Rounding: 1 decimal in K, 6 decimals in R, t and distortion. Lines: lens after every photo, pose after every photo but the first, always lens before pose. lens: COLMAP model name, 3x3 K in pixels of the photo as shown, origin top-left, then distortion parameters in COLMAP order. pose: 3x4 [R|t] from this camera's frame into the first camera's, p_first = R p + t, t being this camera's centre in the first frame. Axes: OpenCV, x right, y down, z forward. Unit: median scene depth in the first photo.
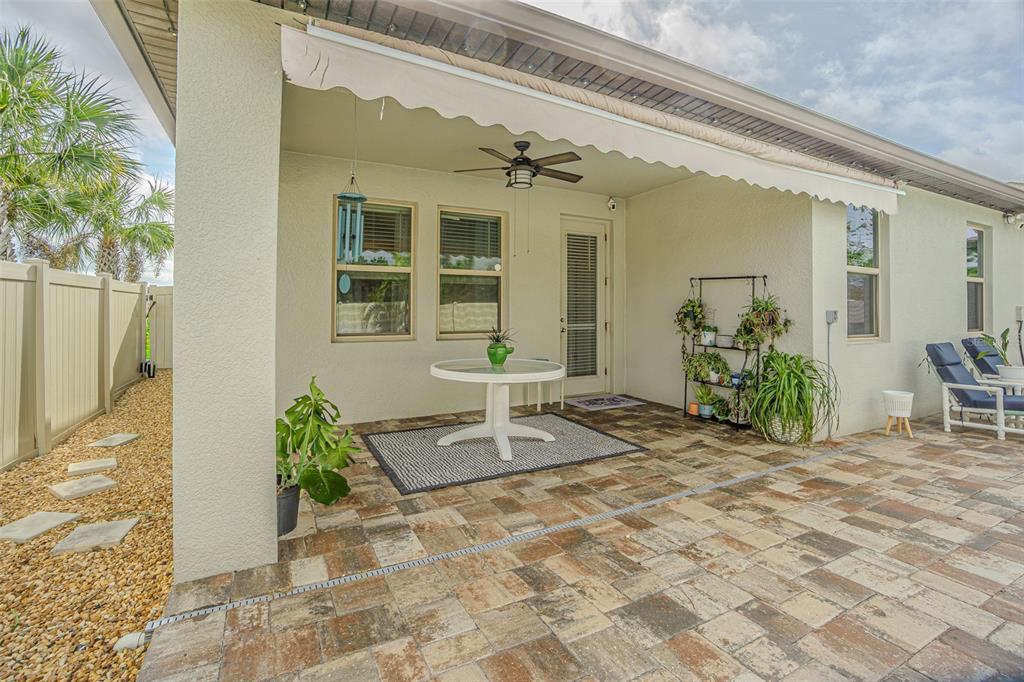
lens RADIAL K [[445.1, 0, 519.4], [0, 445.1, 314.0], [0, 0, 1]] dist [-0.008358, 0.003142]
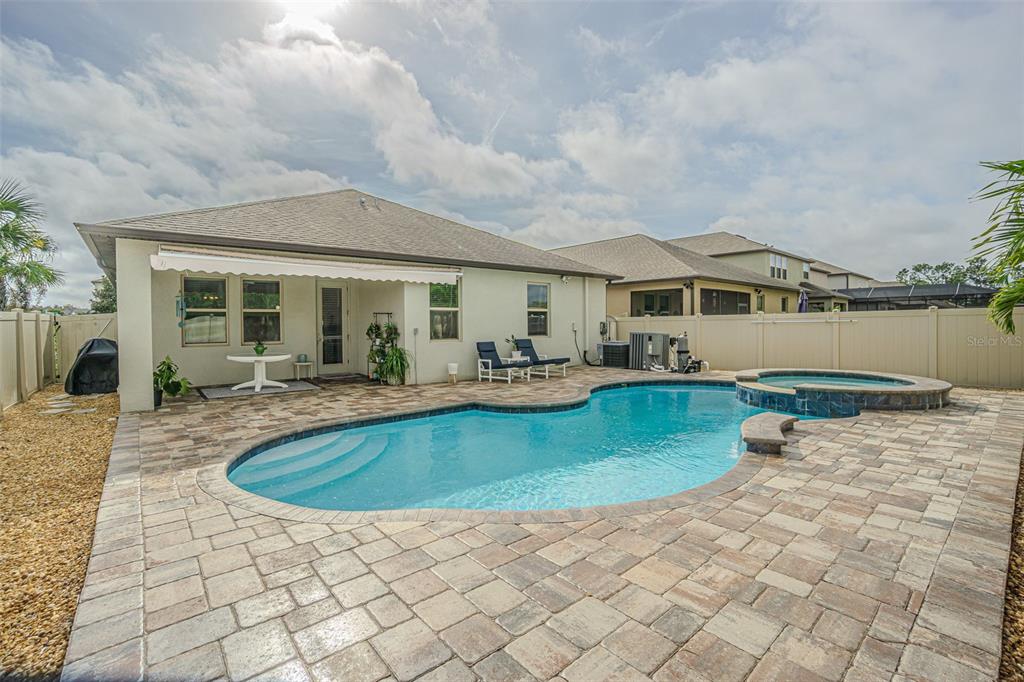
lens RADIAL K [[445.1, 0, 508.0], [0, 445.1, 337.1], [0, 0, 1]] dist [-0.008358, 0.003142]
pose [[0.981624, -0.015093, 0.190228, 0.652751], [0.010360, 0.999612, 0.025850, -0.018833], [-0.190544, -0.023404, 0.981400, -1.260619]]
